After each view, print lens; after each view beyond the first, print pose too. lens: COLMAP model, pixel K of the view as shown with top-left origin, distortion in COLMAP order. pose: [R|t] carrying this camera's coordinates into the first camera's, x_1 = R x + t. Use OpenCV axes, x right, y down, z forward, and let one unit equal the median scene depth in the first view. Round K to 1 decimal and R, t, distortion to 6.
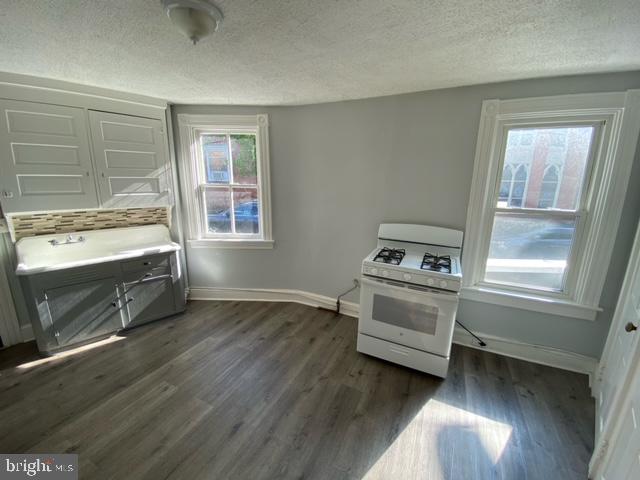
lens RADIAL K [[259.8, 0, 318.3], [0, 259.8, 240.3], [0, 0, 1]] dist [0.011785, -0.017450]
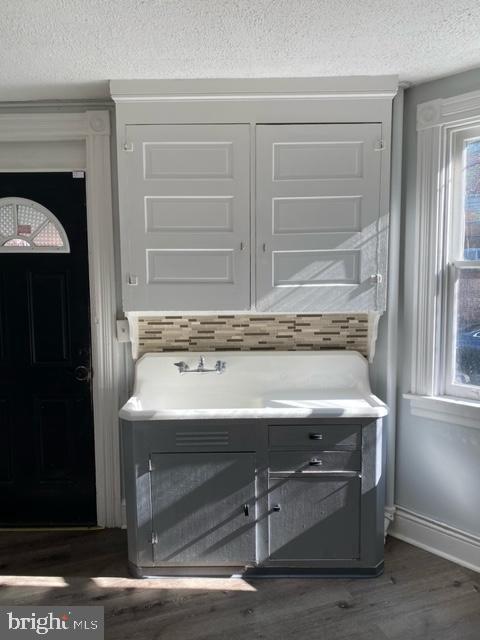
lens RADIAL K [[479.2, 0, 236.9], [0, 479.2, 320.8], [0, 0, 1]] dist [0.067034, -0.097259]
pose [[0.702739, 0.049828, -0.709701, -0.177957], [-0.137106, 0.988330, -0.066370, -0.035461], [0.698112, 0.143946, 0.701370, 0.302070]]
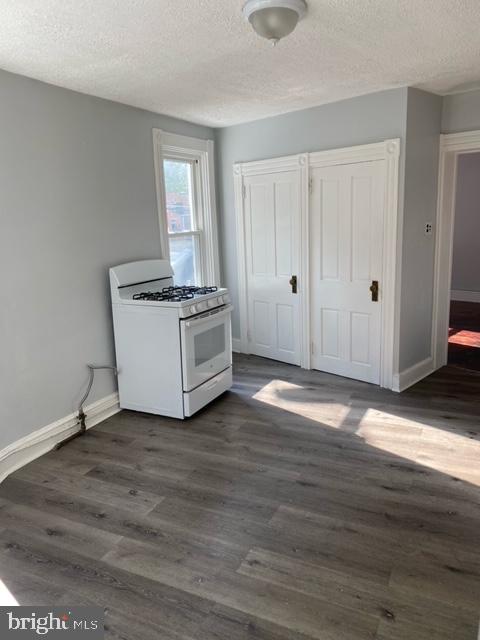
lens RADIAL K [[479.2, 0, 236.9], [0, 479.2, 320.8], [0, 0, 1]] dist [0.067034, -0.097259]
pose [[0.008744, -0.230973, 0.972921, -1.125963], [0.260212, 0.939964, 0.220810, -0.135377], [-0.965512, 0.251235, 0.068321, 0.617127]]
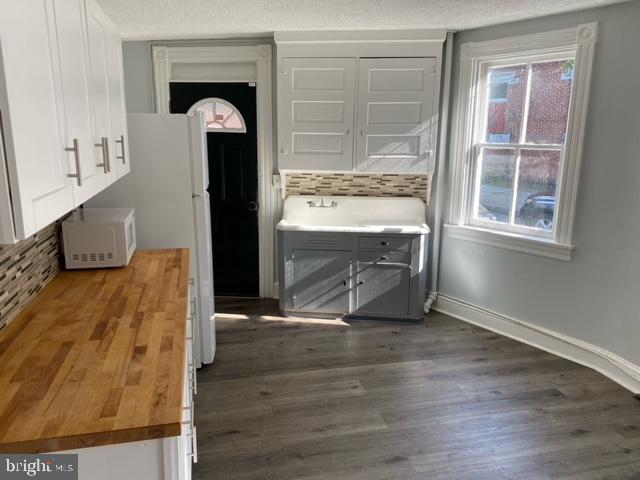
lens RADIAL K [[479.2, 0, 320.0], [0, 479.2, 240.0], [0, 0, 1]] dist [0.067034, -0.097259]
pose [[0.631254, 0.160867, -0.758709, 0.334270], [-0.170745, 0.983077, 0.066377, 0.015261], [0.756548, 0.087645, 0.648039, -0.103745]]
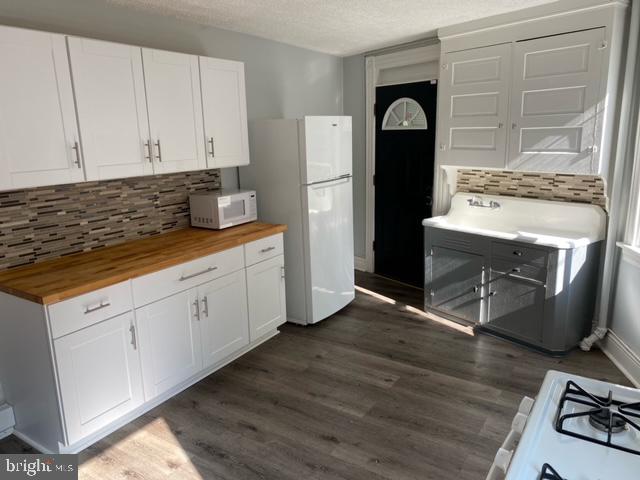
lens RADIAL K [[491.8, 0, 322.4], [0, 491.8, 237.5], [0, 0, 1]] dist [0.035007, -0.013863]
pose [[-0.127034, 0.204147, -0.970663, 0.684526], [-0.195215, 0.954306, 0.226255, -0.149978], [0.972499, 0.218230, -0.081377, 0.609971]]
